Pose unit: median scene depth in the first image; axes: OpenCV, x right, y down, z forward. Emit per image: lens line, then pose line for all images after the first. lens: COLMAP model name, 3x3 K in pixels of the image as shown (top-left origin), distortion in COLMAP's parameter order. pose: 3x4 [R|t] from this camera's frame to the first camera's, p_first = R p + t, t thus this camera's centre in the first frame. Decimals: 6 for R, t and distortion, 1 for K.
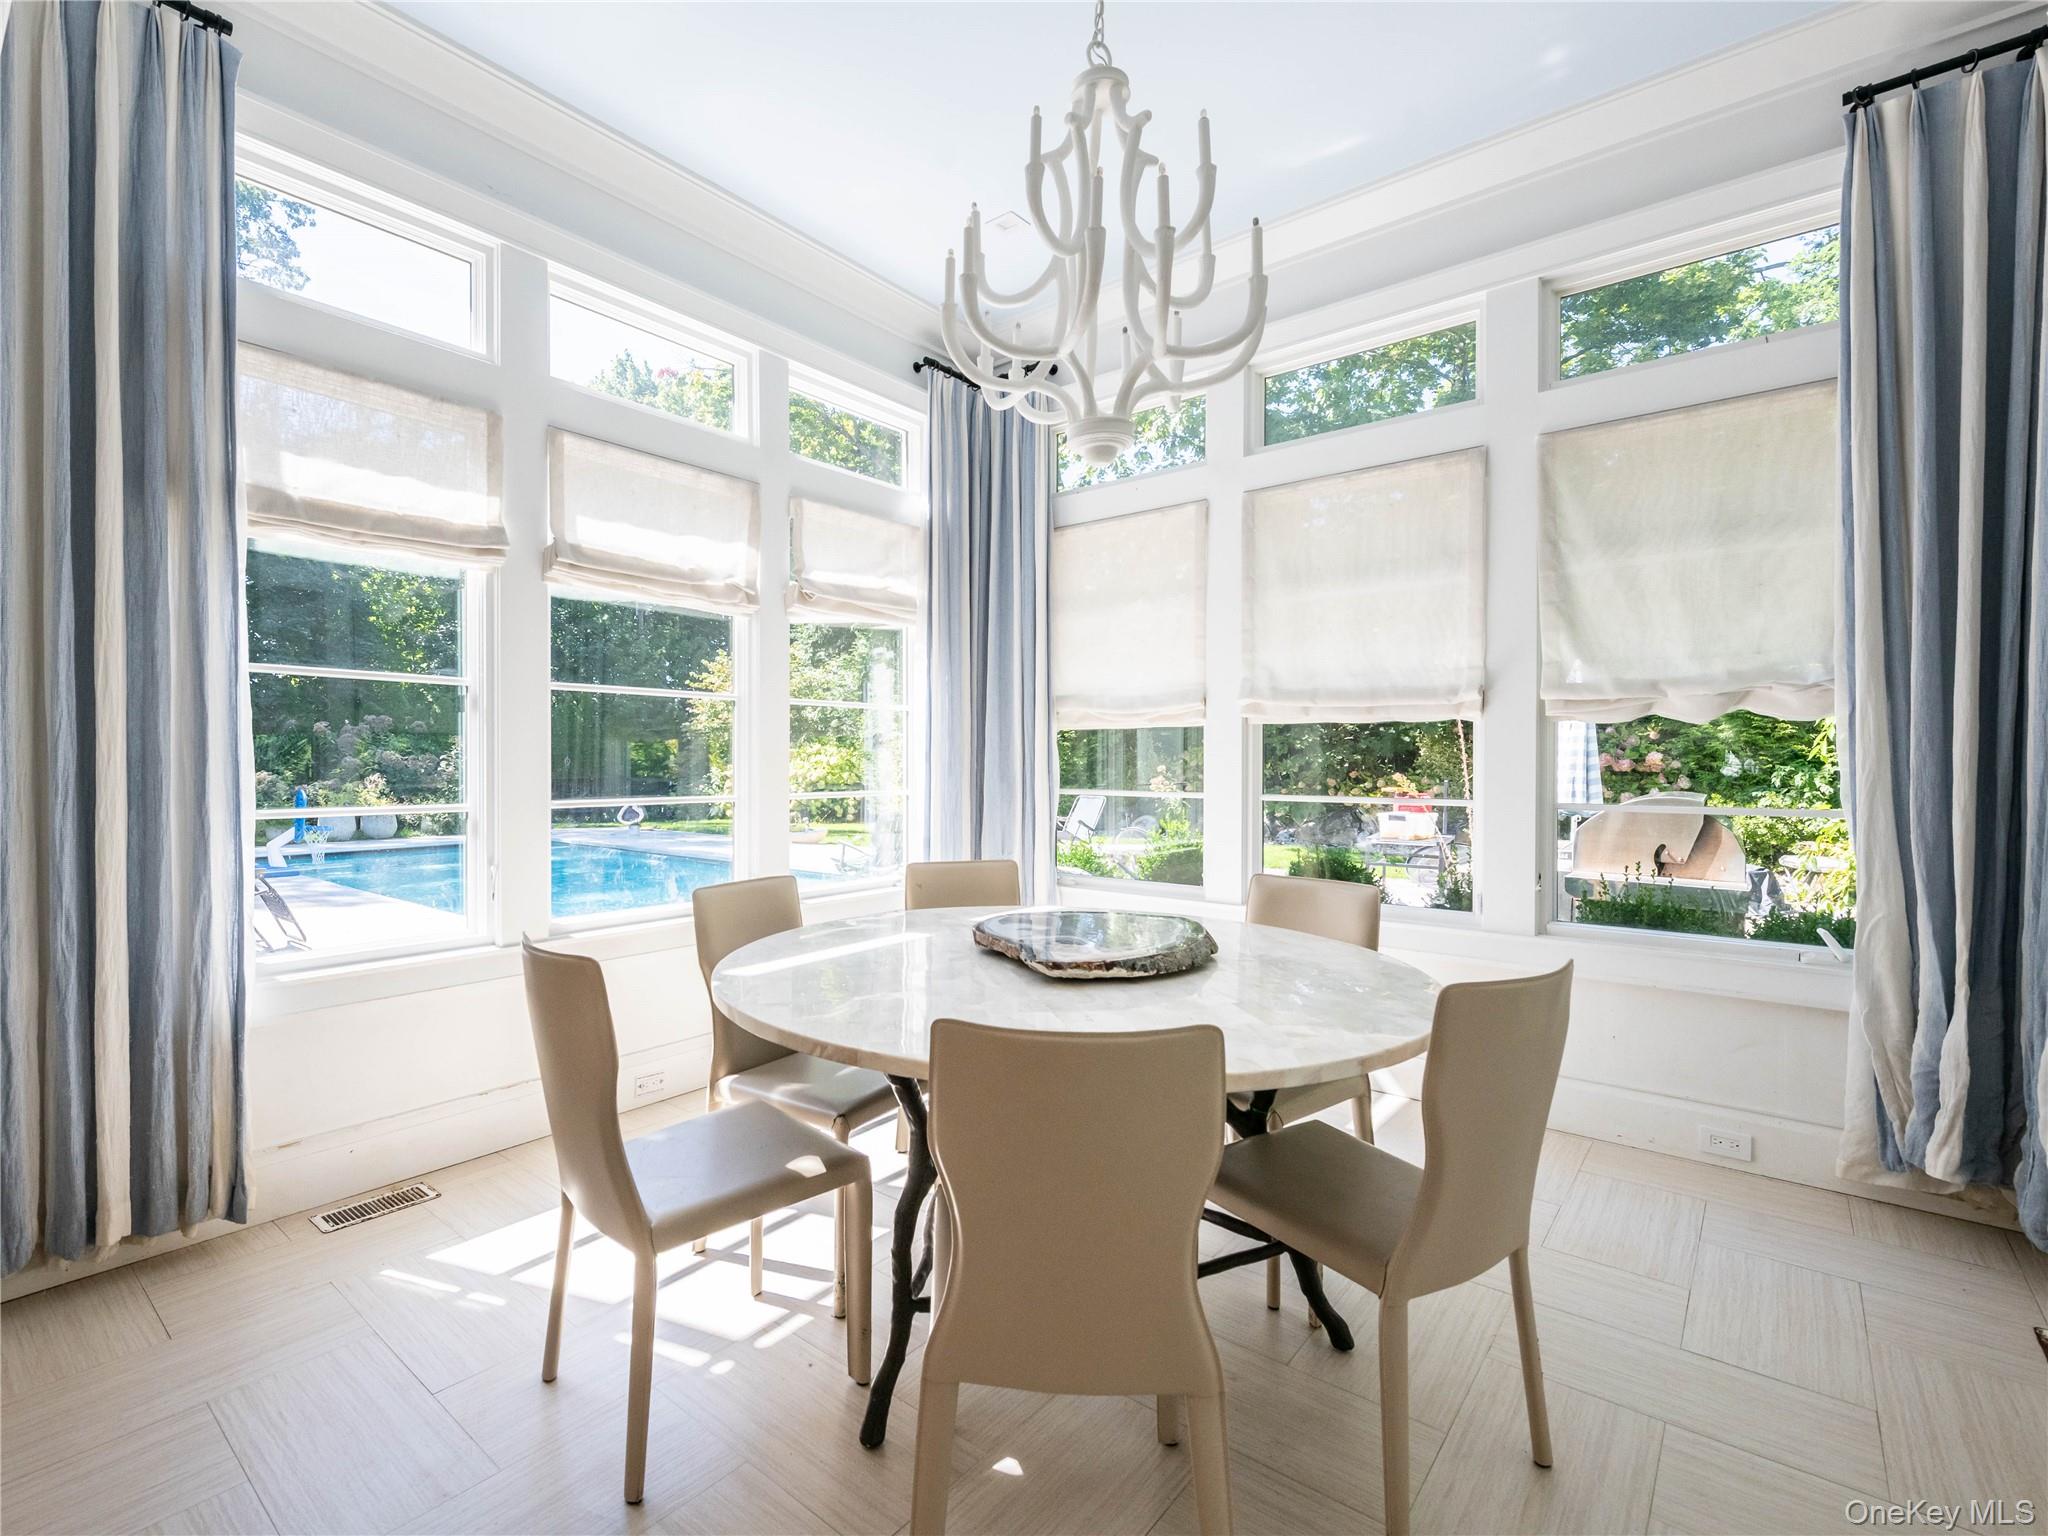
lens RADIAL K [[909.0, 0, 1024.0], [0, 909.0, 768.0], [0, 0, 1]] dist [-0.000774, 0.000235]
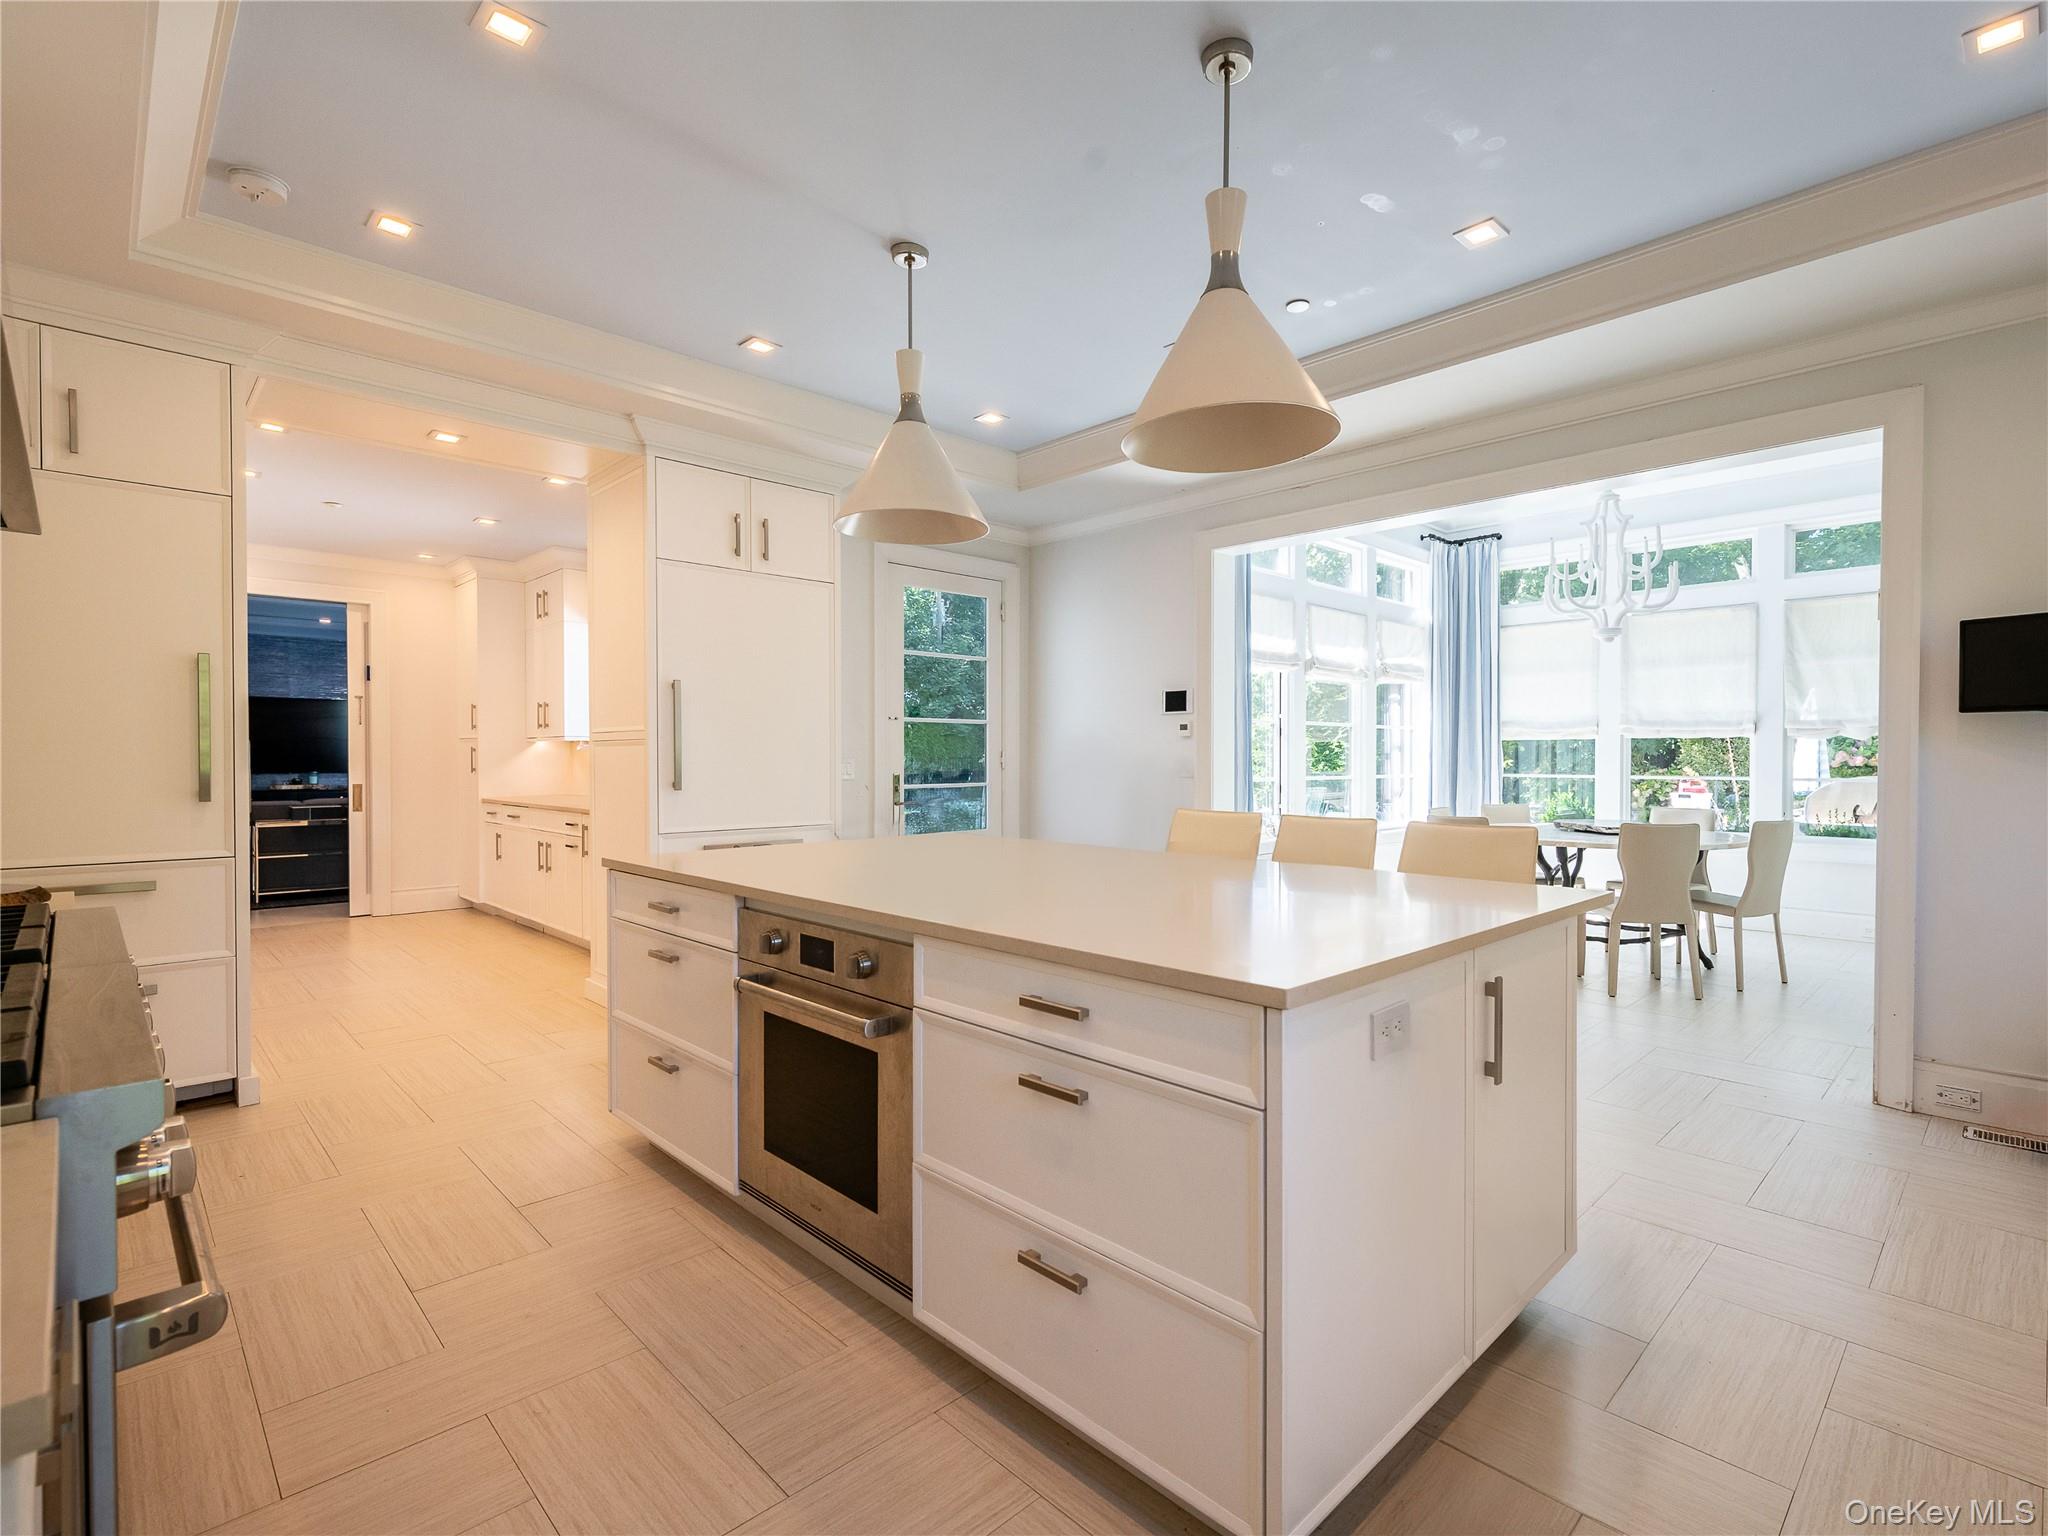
lens RADIAL K [[975.4, 0, 1119.5], [0, 975.4, 773.6], [0, 0, 1]] dist [-0.016226, -0.000129]
pose [[0.996019, 0.000433, -0.089139, -0.669233], [0.000571, 0.999937, 0.011242, 0.002227], [0.089139, -0.011248, 0.995956, -1.198033]]
